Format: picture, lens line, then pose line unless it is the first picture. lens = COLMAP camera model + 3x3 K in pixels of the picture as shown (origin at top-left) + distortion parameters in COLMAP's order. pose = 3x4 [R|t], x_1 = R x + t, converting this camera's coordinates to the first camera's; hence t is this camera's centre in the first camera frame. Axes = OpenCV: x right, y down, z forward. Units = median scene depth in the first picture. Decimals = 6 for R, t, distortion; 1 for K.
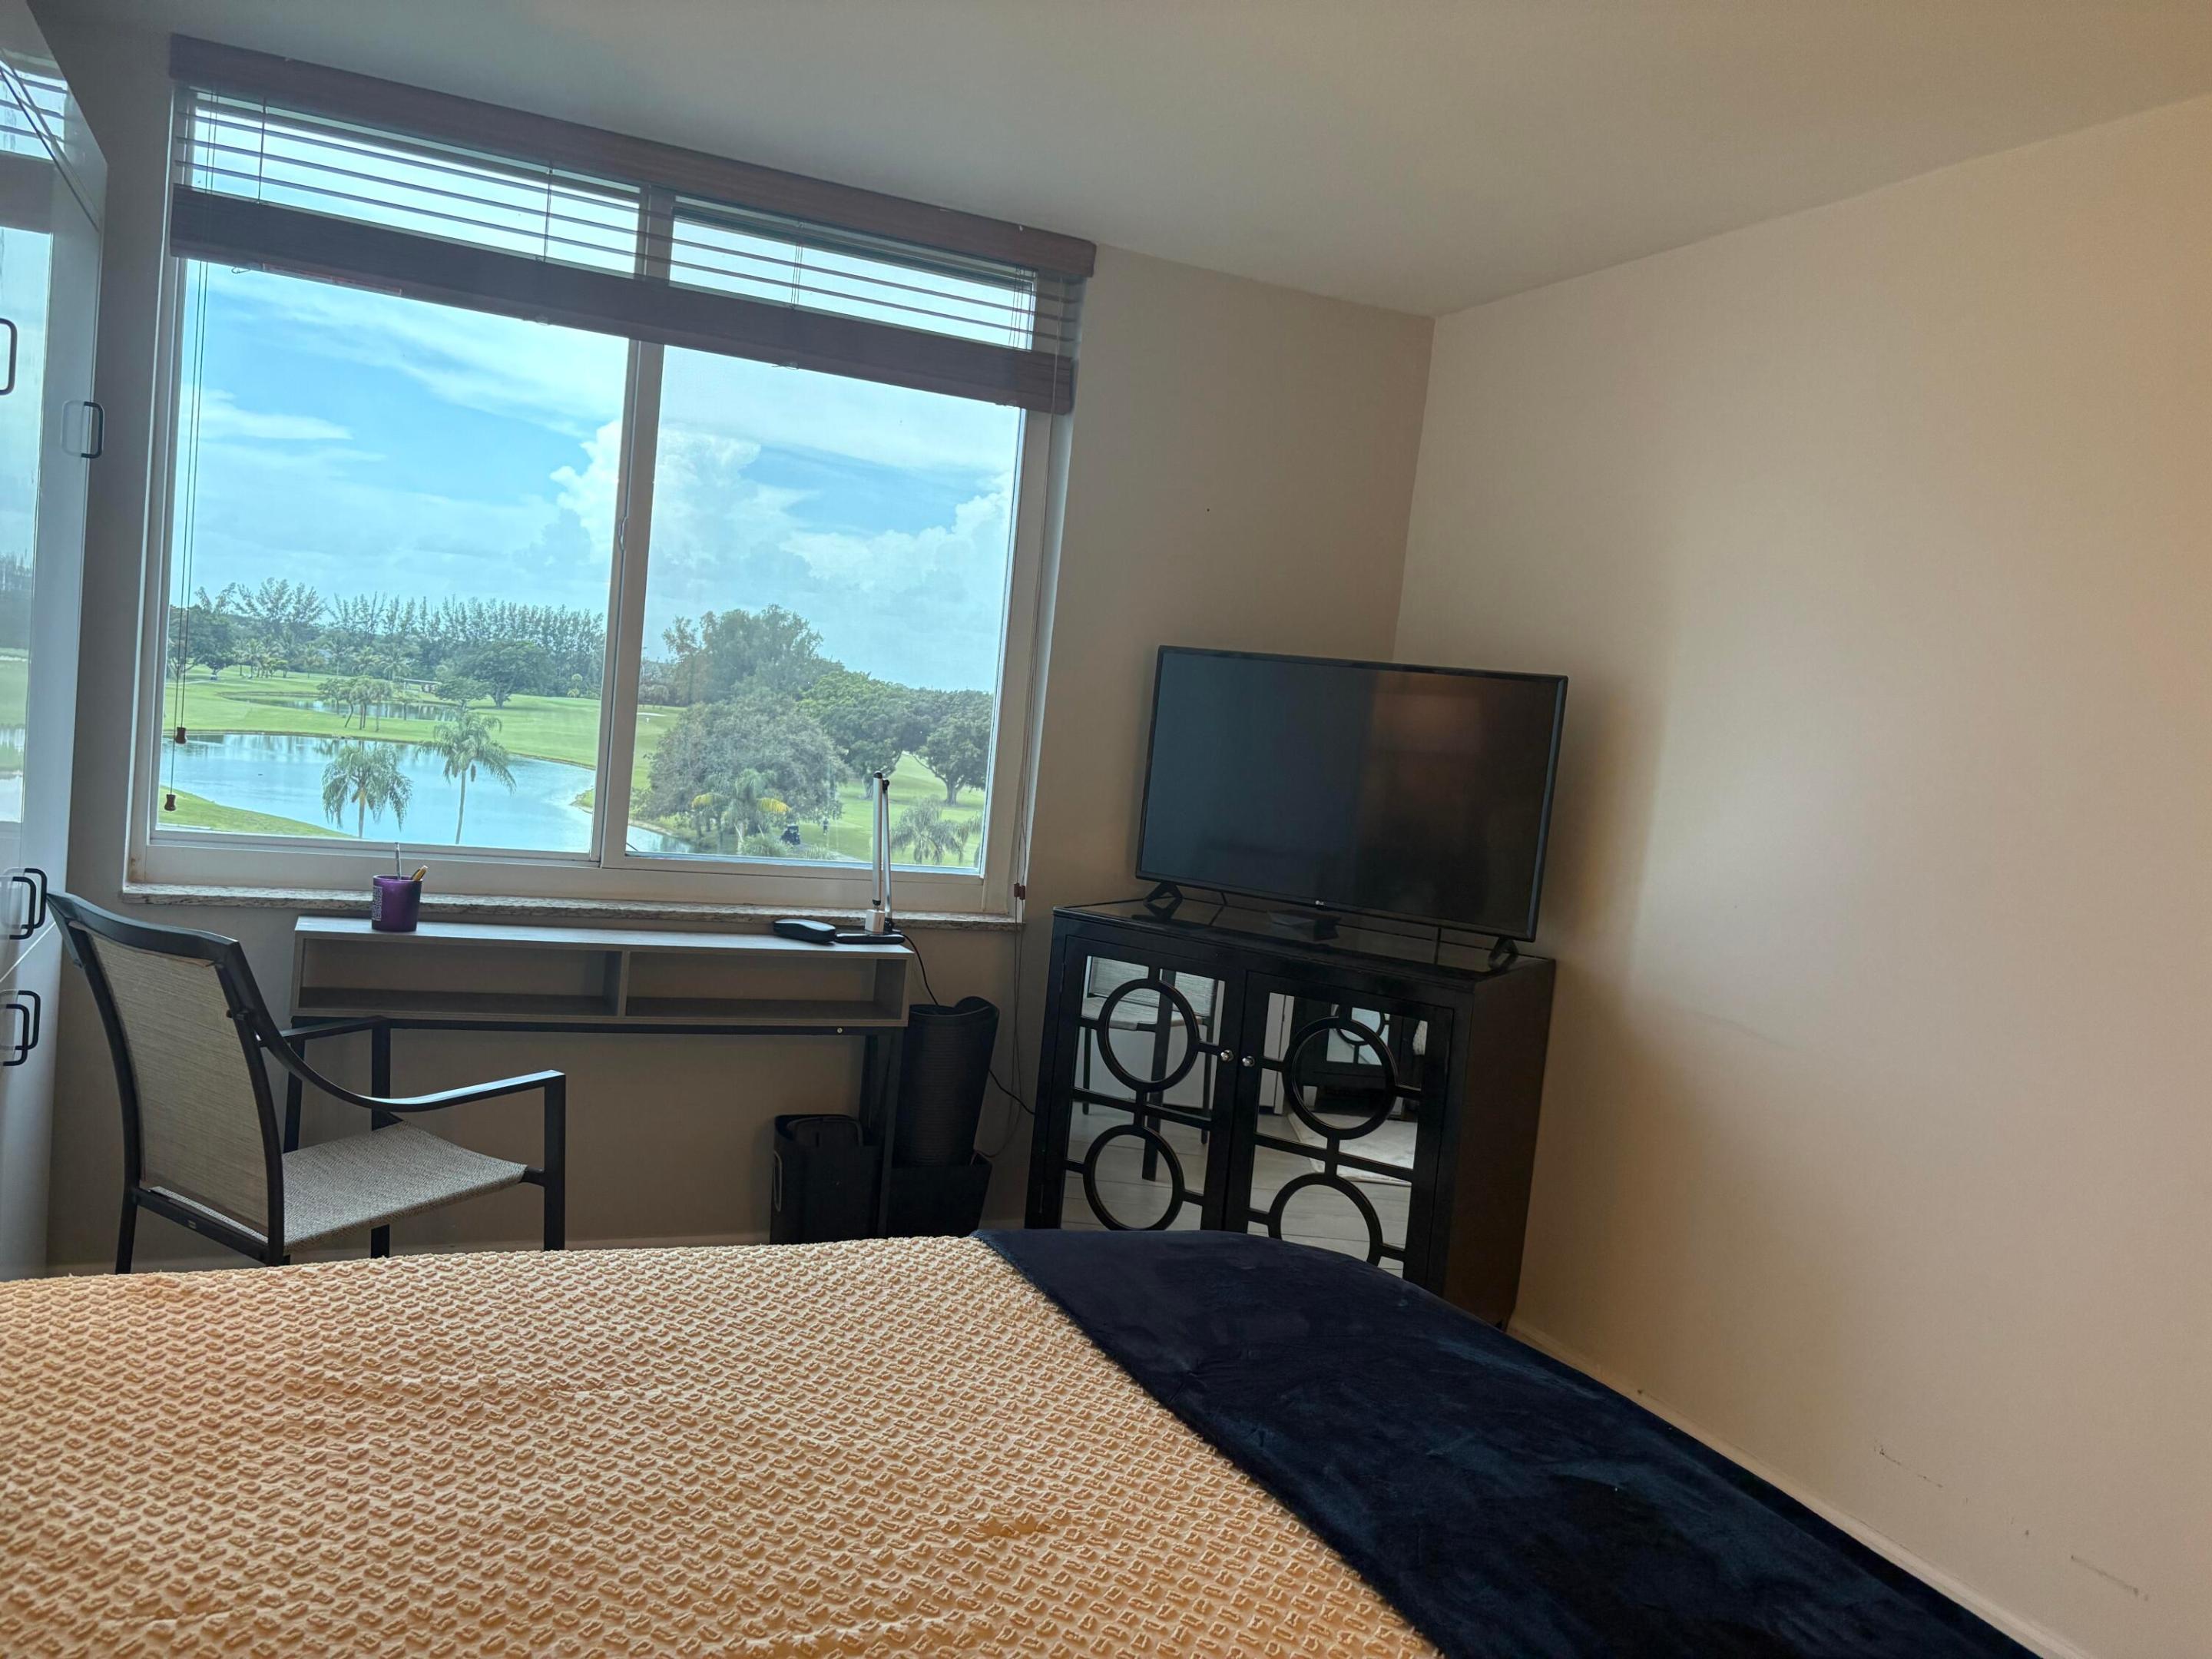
lens RADIAL K [[1663.2, 0, 1105.3], [0, 1663.2, 821.8], [0, 0, 1]] dist [0.044931, -0.053158]
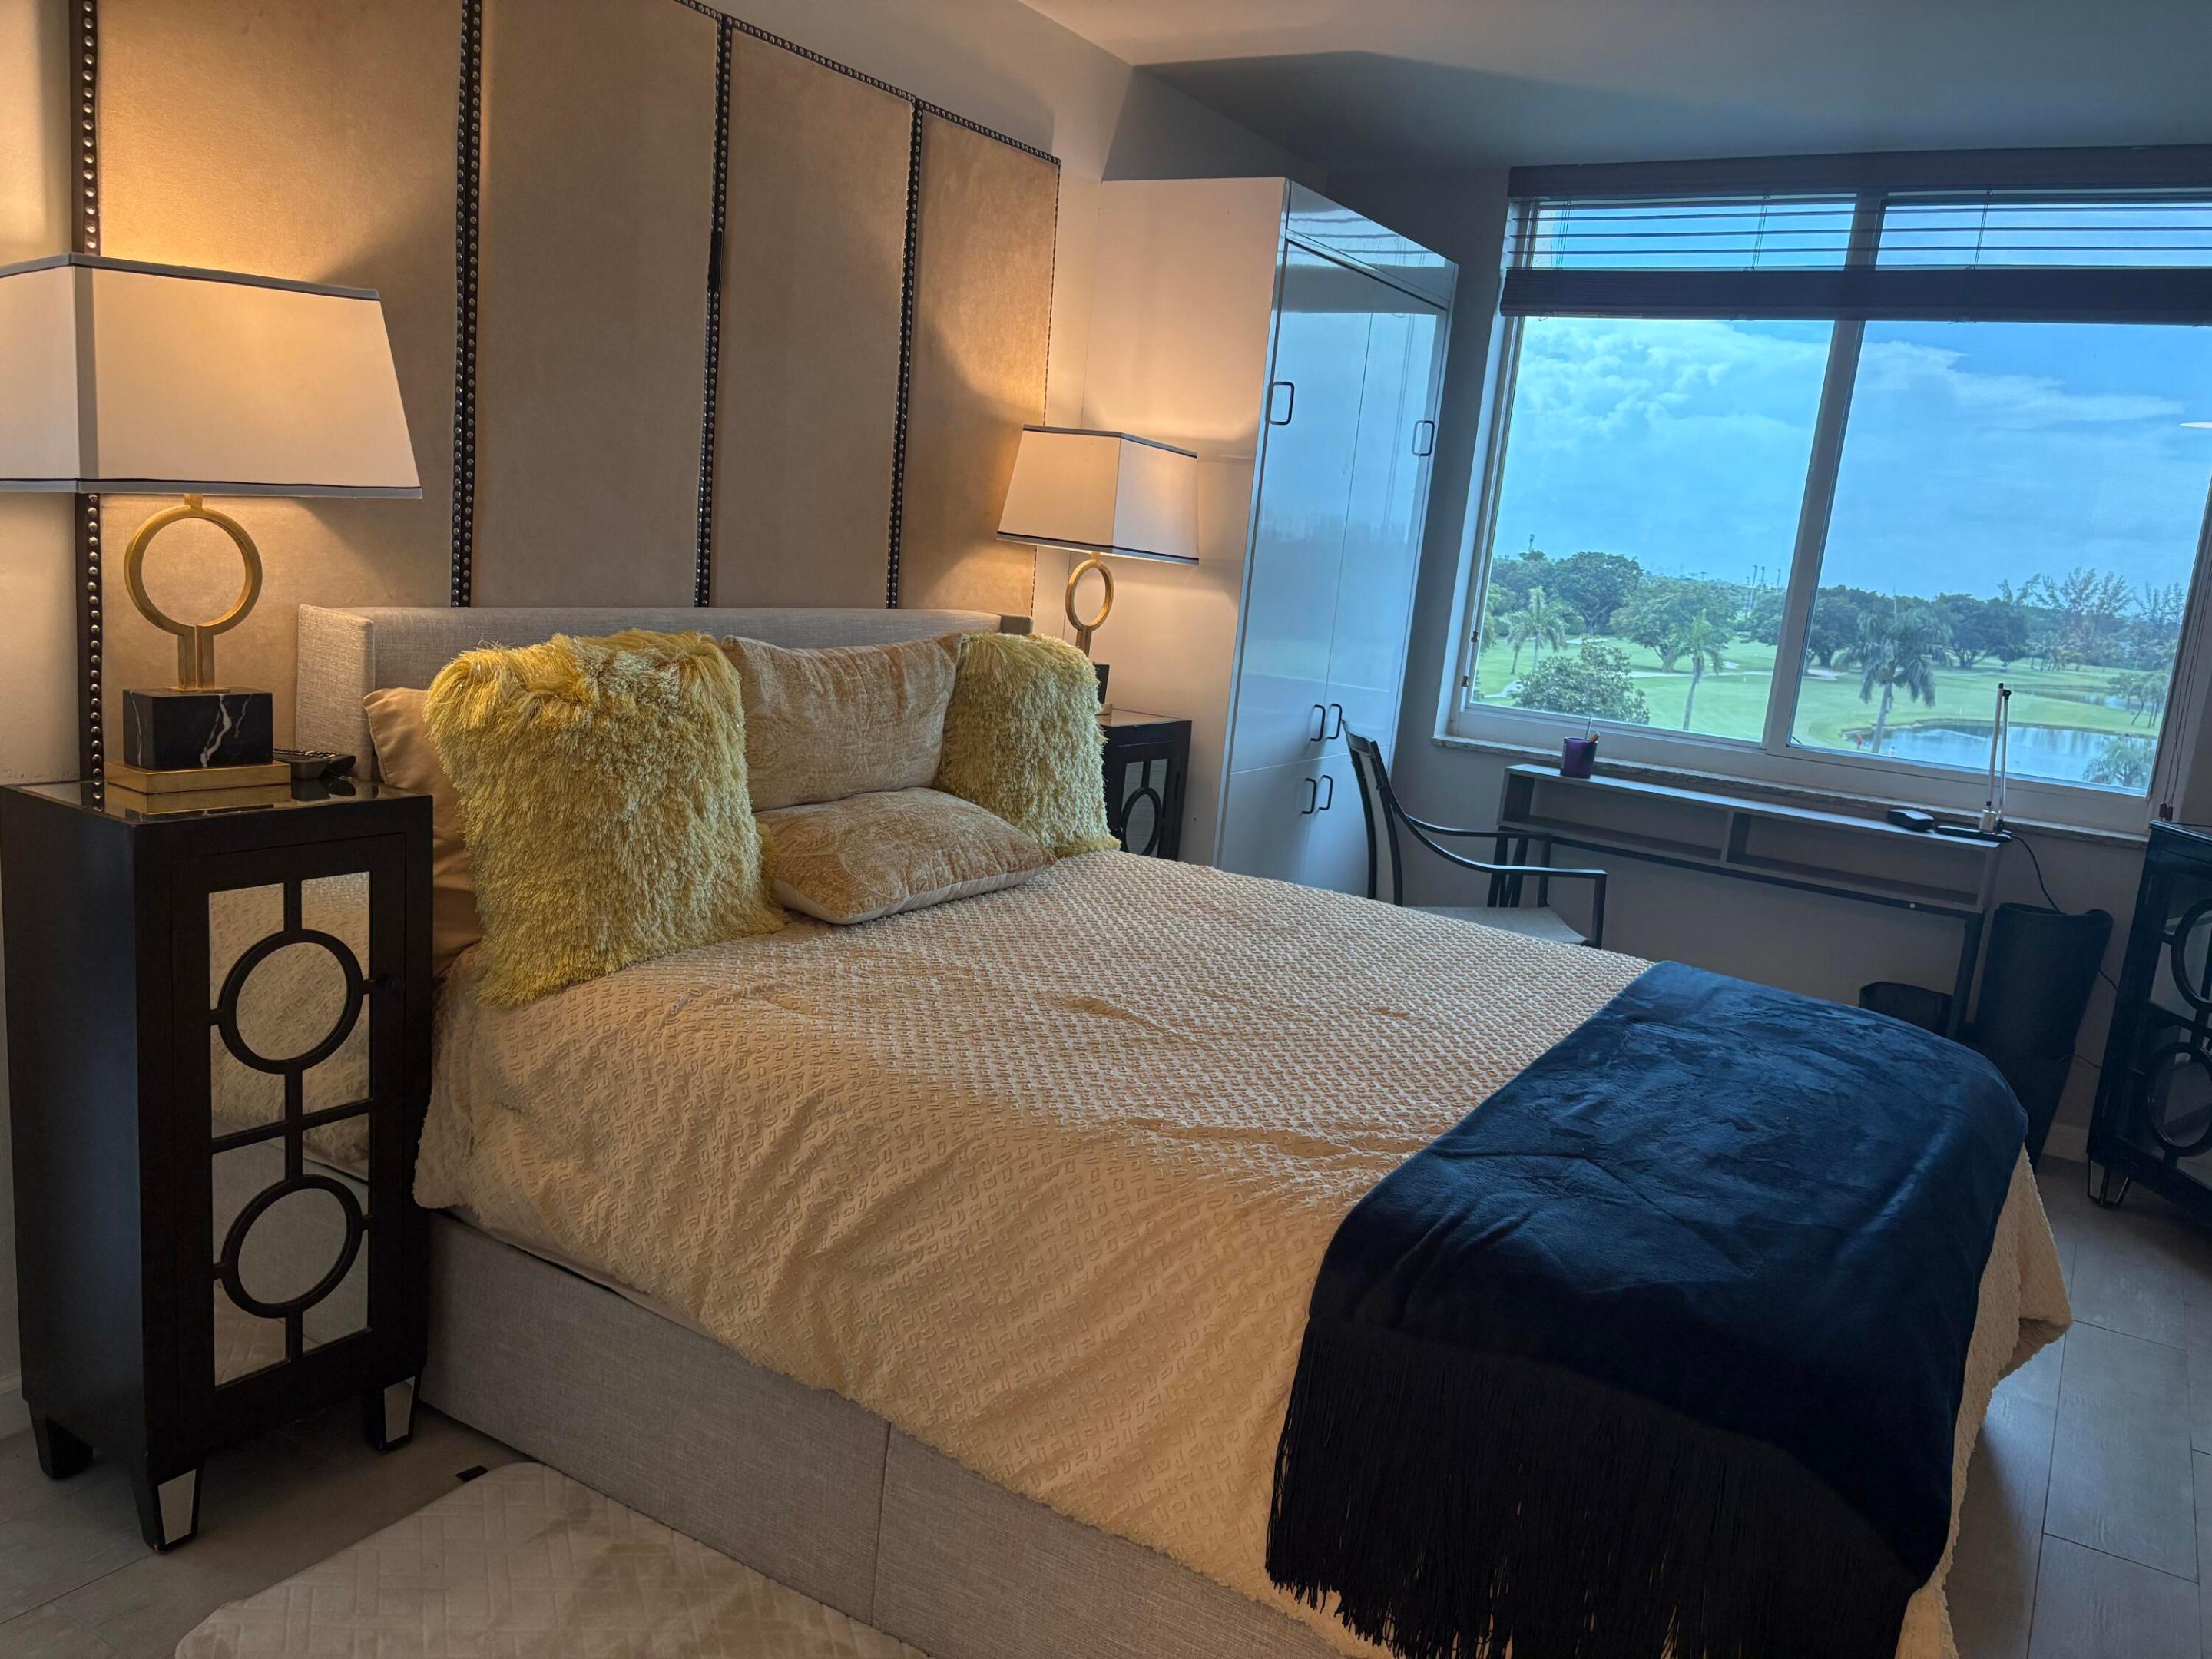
lens RADIAL K [[1663.2, 0, 1091.0], [0, 1663.2, 837.9], [0, 0, 1]] dist [0.044931, -0.053158]
pose [[0.547858, 0.104574, -0.830010, 0.241573], [-0.093709, 0.993583, 0.063330, 0.029766], [0.831306, 0.043084, 0.554142, -0.054577]]
